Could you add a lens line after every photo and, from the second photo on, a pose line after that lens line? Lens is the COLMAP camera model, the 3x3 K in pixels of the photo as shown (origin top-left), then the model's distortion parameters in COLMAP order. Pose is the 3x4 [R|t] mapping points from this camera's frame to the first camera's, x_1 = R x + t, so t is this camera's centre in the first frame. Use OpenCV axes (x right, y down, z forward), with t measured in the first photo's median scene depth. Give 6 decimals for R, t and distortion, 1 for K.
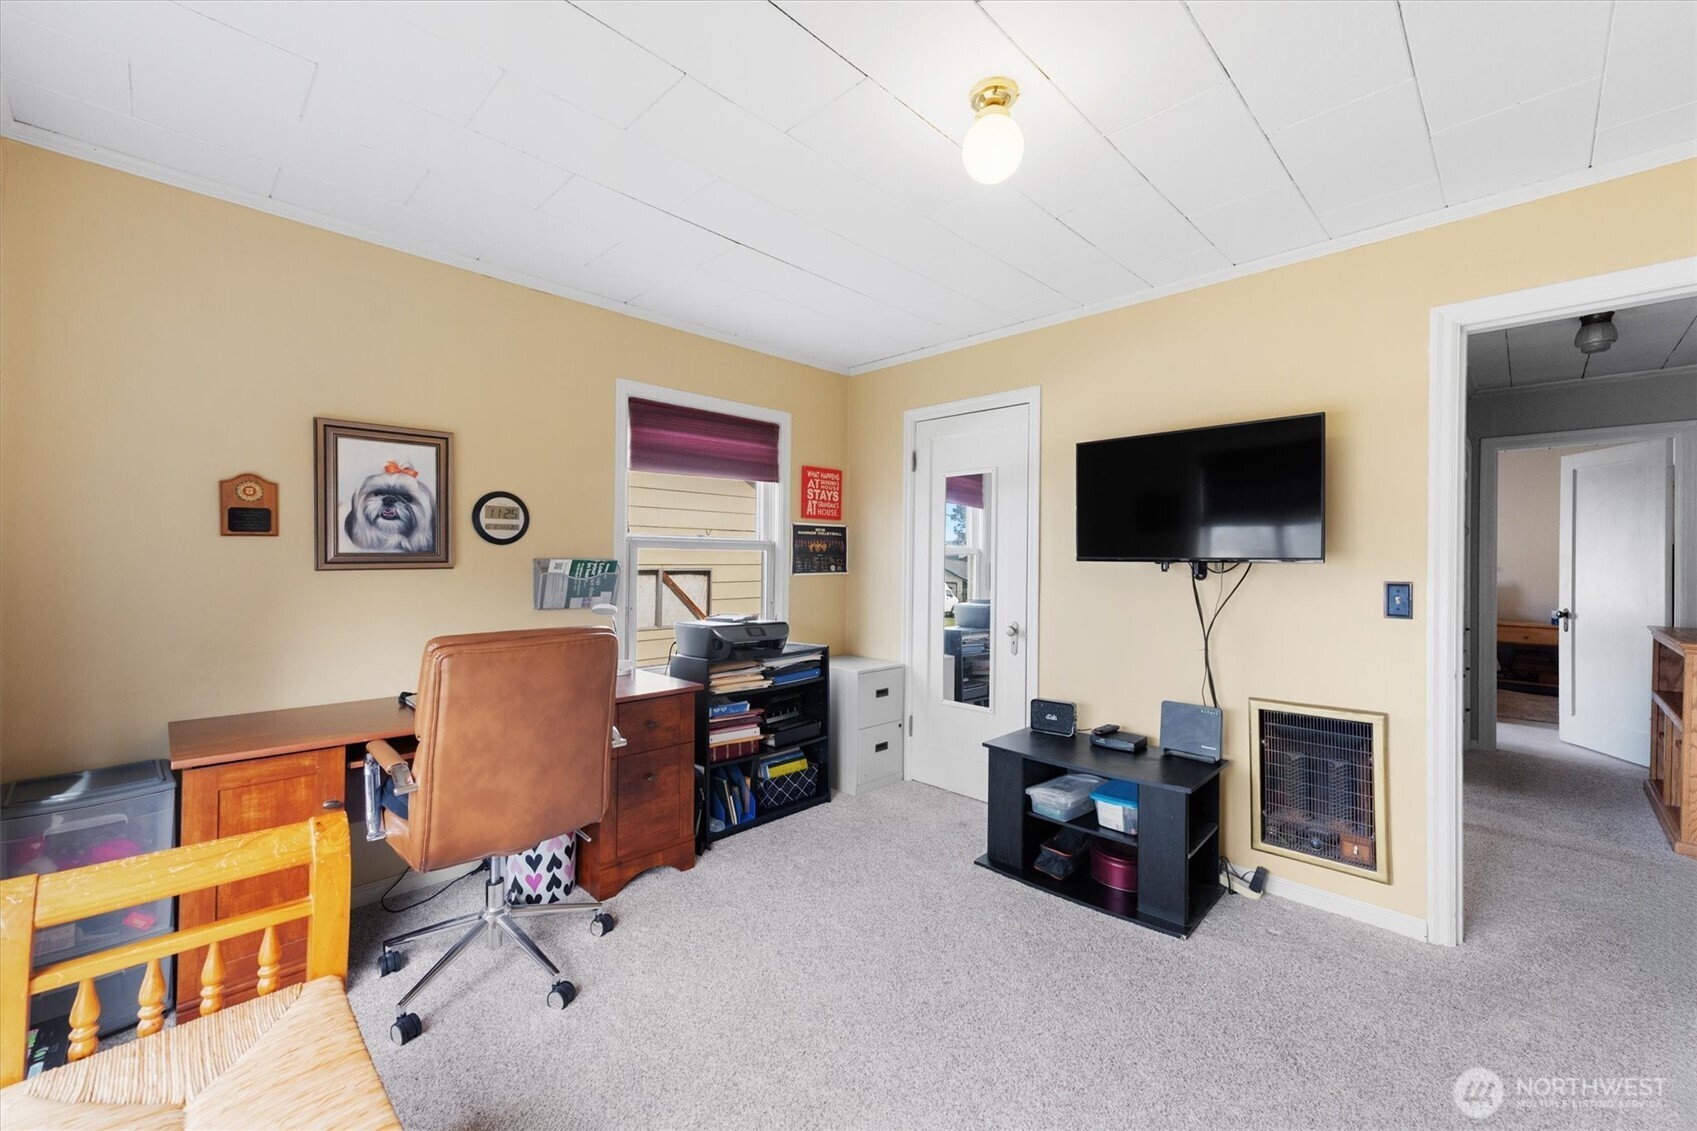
lens RADIAL K [[710.7, 0, 840.7], [0, 710.7, 553.8], [0, 0, 1]] dist [0.007361, 0.000832]
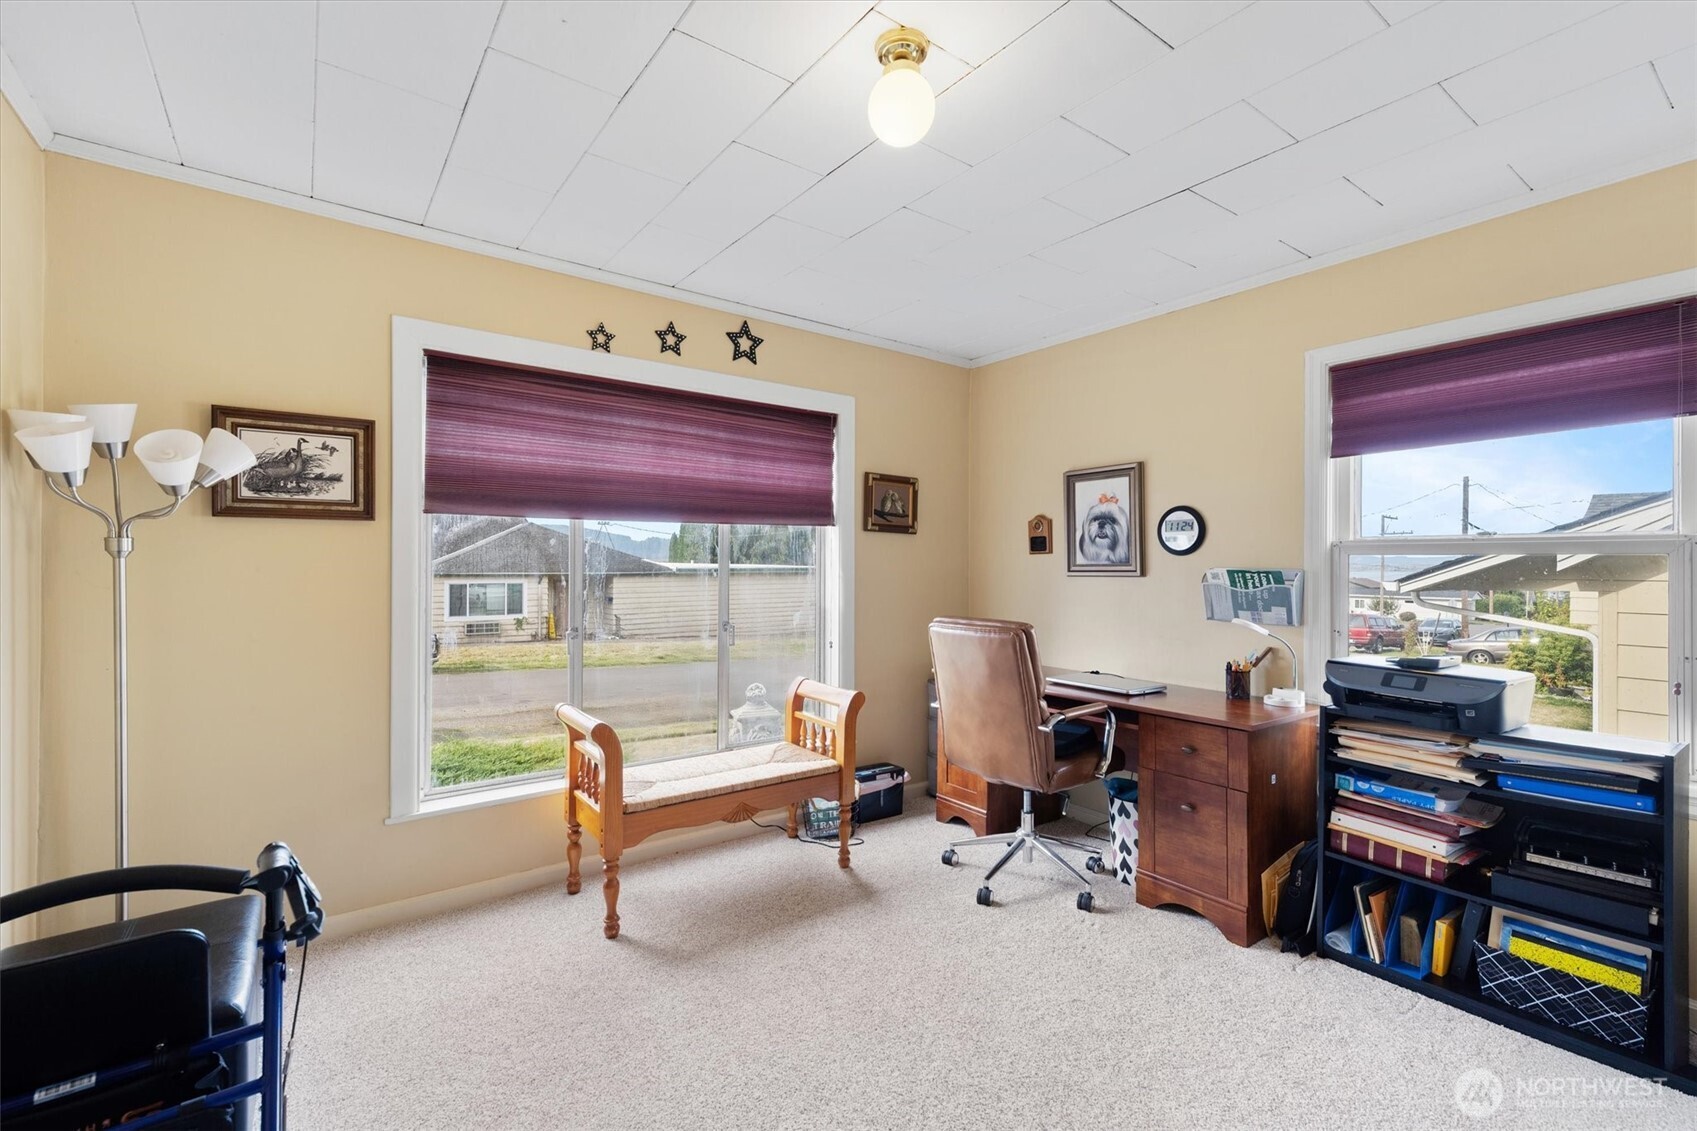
lens RADIAL K [[755.2, 0, 843.3], [0, 755.2, 567.3], [0, 0, 1]] dist [0.007347, 0.001361]
pose [[-0.189742, -0.007079, -0.981809, 0.794984], [-0.003470, 0.999973, -0.006540, 0.015253], [0.981828, 0.002166, -0.189761, 0.774626]]
